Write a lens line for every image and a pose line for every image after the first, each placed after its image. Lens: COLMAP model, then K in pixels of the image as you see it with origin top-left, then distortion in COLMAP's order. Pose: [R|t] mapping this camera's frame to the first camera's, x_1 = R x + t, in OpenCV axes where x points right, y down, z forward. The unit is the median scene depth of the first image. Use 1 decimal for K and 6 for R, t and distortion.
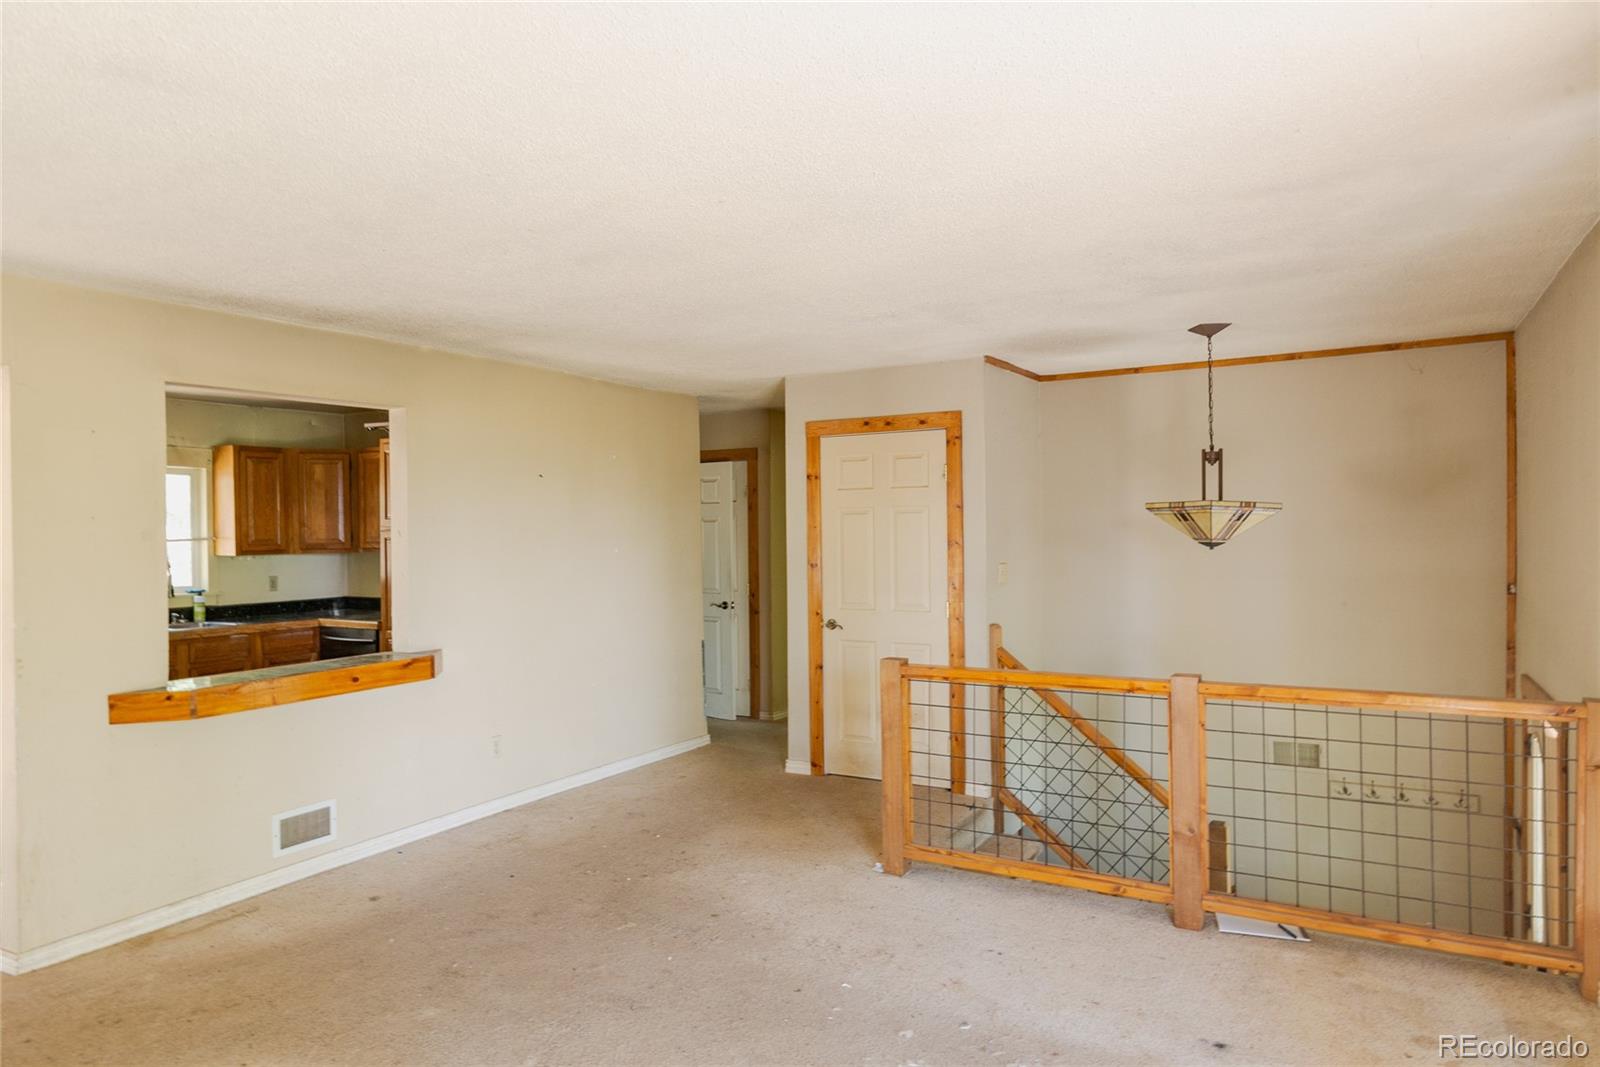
lens RADIAL K [[986.1, 0, 807.9], [0, 986.1, 535.6], [0, 0, 1]] dist [0.010866, -0.002853]
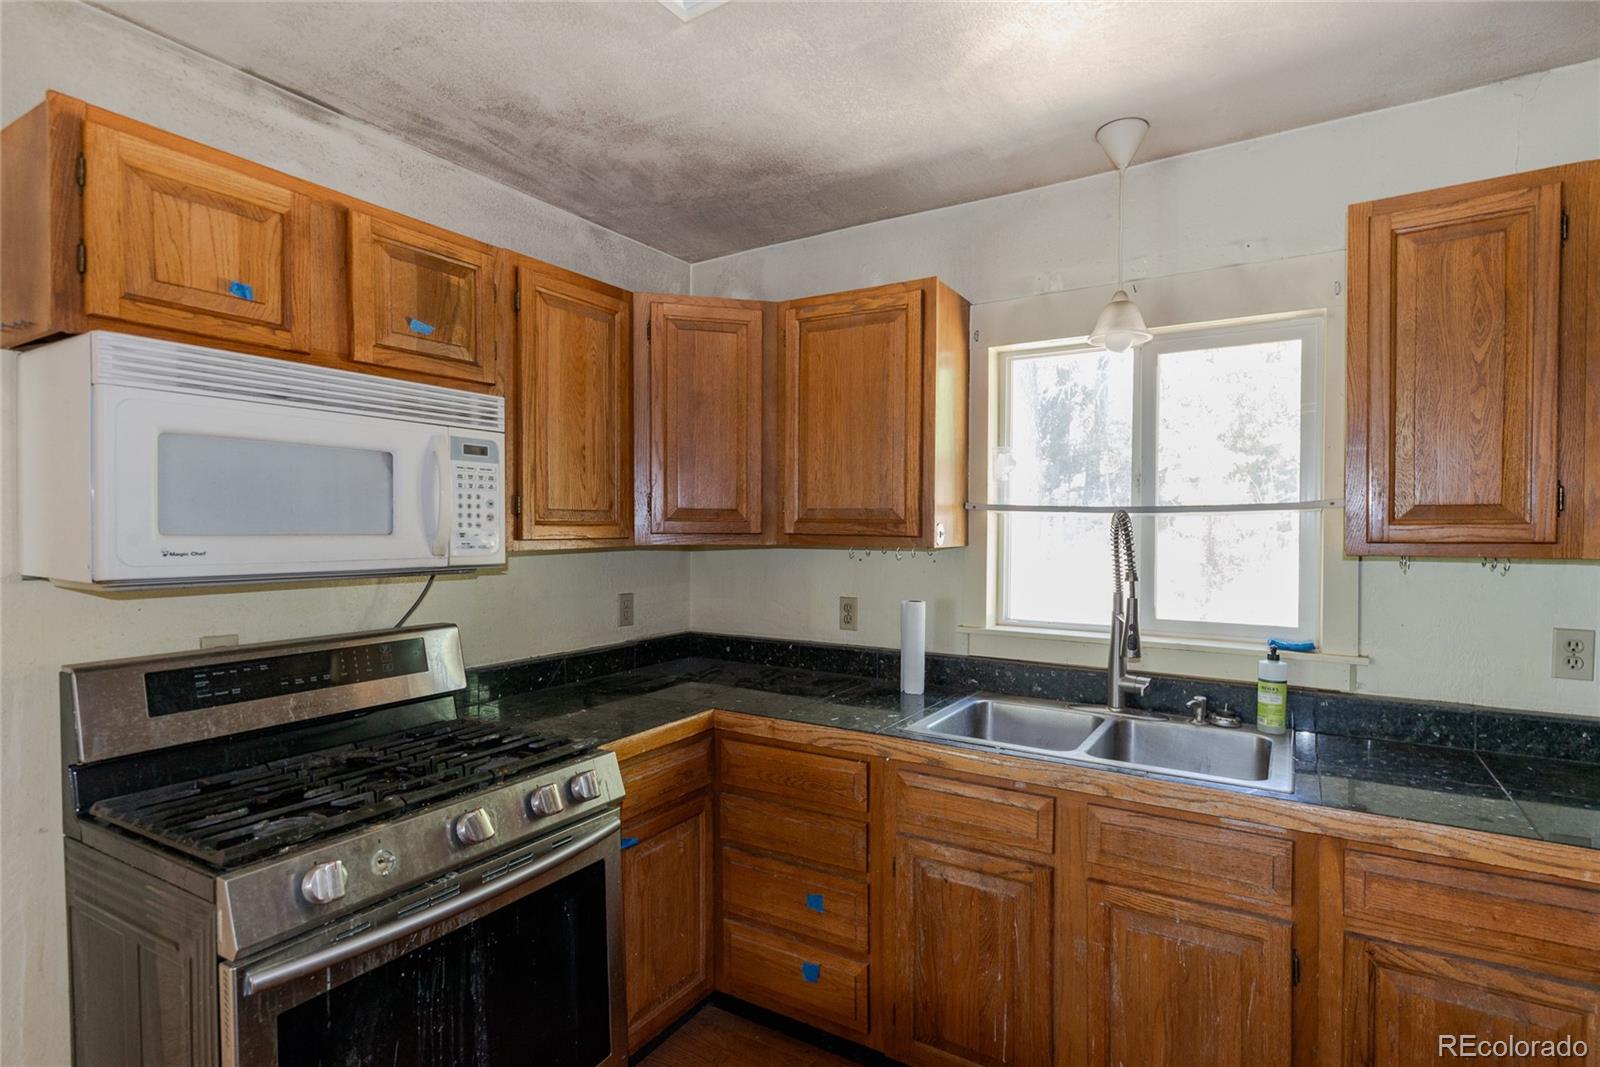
lens RADIAL K [[806.3, 0, 802.5], [0, 806.3, 529.6], [0, 0, 1]] dist [0.002711, 0.001319]
pose [[-0.014321, 0.028533, -0.999490, -0.310840], [-0.005858, 0.999573, 0.028619, 0.005209], [0.999880, 0.006265, -0.014148, 0.814087]]
